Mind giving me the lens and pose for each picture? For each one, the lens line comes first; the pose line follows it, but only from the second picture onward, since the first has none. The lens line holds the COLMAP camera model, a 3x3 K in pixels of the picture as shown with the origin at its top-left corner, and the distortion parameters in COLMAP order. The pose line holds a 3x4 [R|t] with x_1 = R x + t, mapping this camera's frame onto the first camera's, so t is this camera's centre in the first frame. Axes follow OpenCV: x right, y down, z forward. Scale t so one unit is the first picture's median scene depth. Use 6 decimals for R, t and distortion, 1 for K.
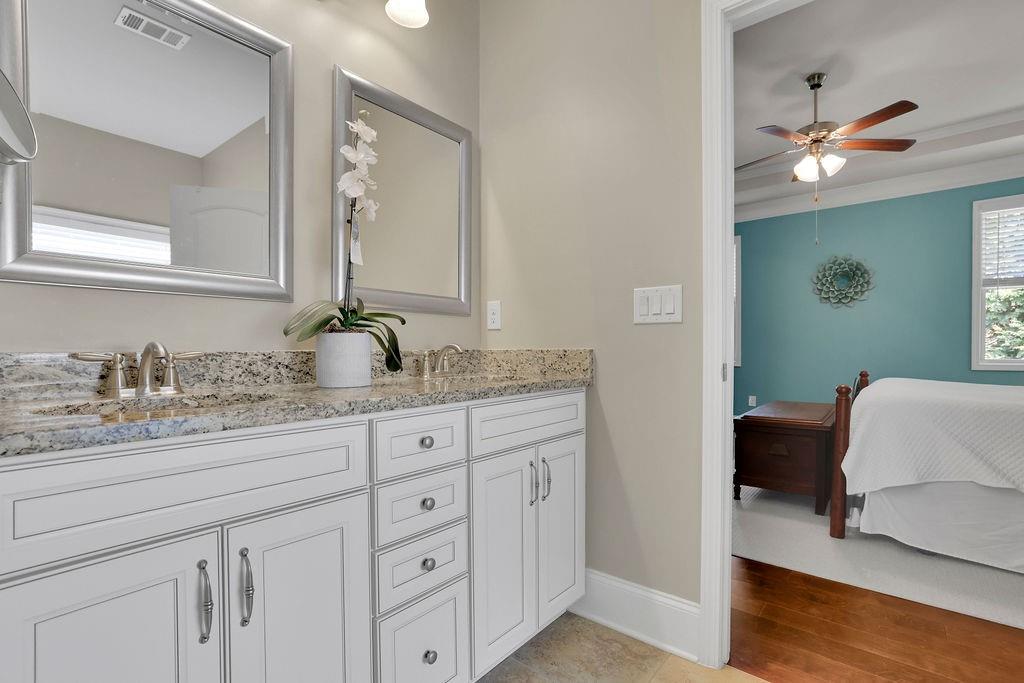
lens RADIAL K [[480.2, 0, 509.1], [0, 480.2, 356.4], [0, 0, 1]] dist [-0.002738, 0.000062]
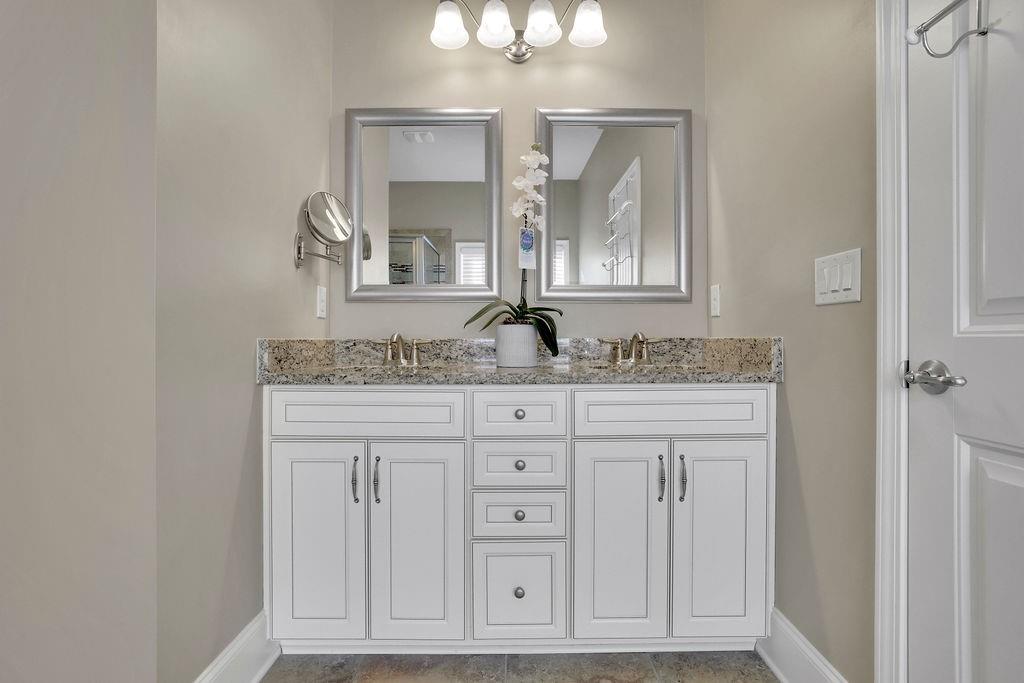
lens RADIAL K [[488.1, 0, 512.0], [0, 488.1, 341.5], [0, 0, 1]] dist [0.001361, 0.000418]
pose [[0.648673, 0.009291, -0.761011, 0.682029], [-0.012891, 0.999916, 0.001219, -0.006149], [0.760958, 0.009019, 0.648738, 0.162099]]
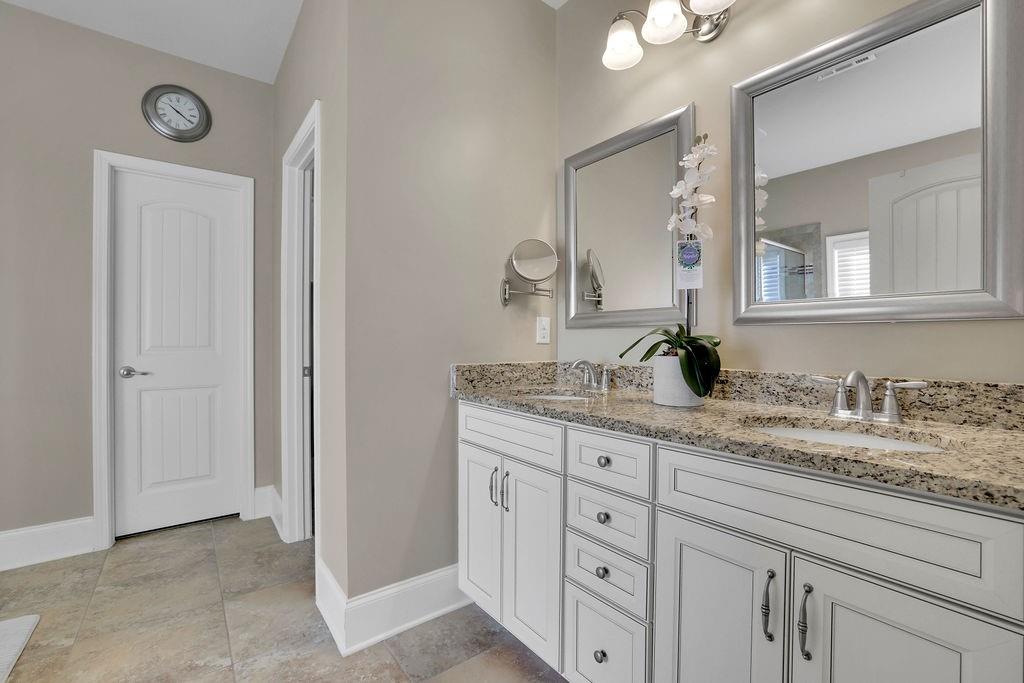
lens RADIAL K [[447.9, 0, 512.0], [0, 447.9, 341.5], [0, 0, 1]] dist [-0.024136, 0.000208]
pose [[-0.213144, 0.009764, -0.976972, 0.777307], [-0.012861, 0.999835, 0.012798, -0.093834], [0.976936, 0.015293, -0.212983, 0.909127]]
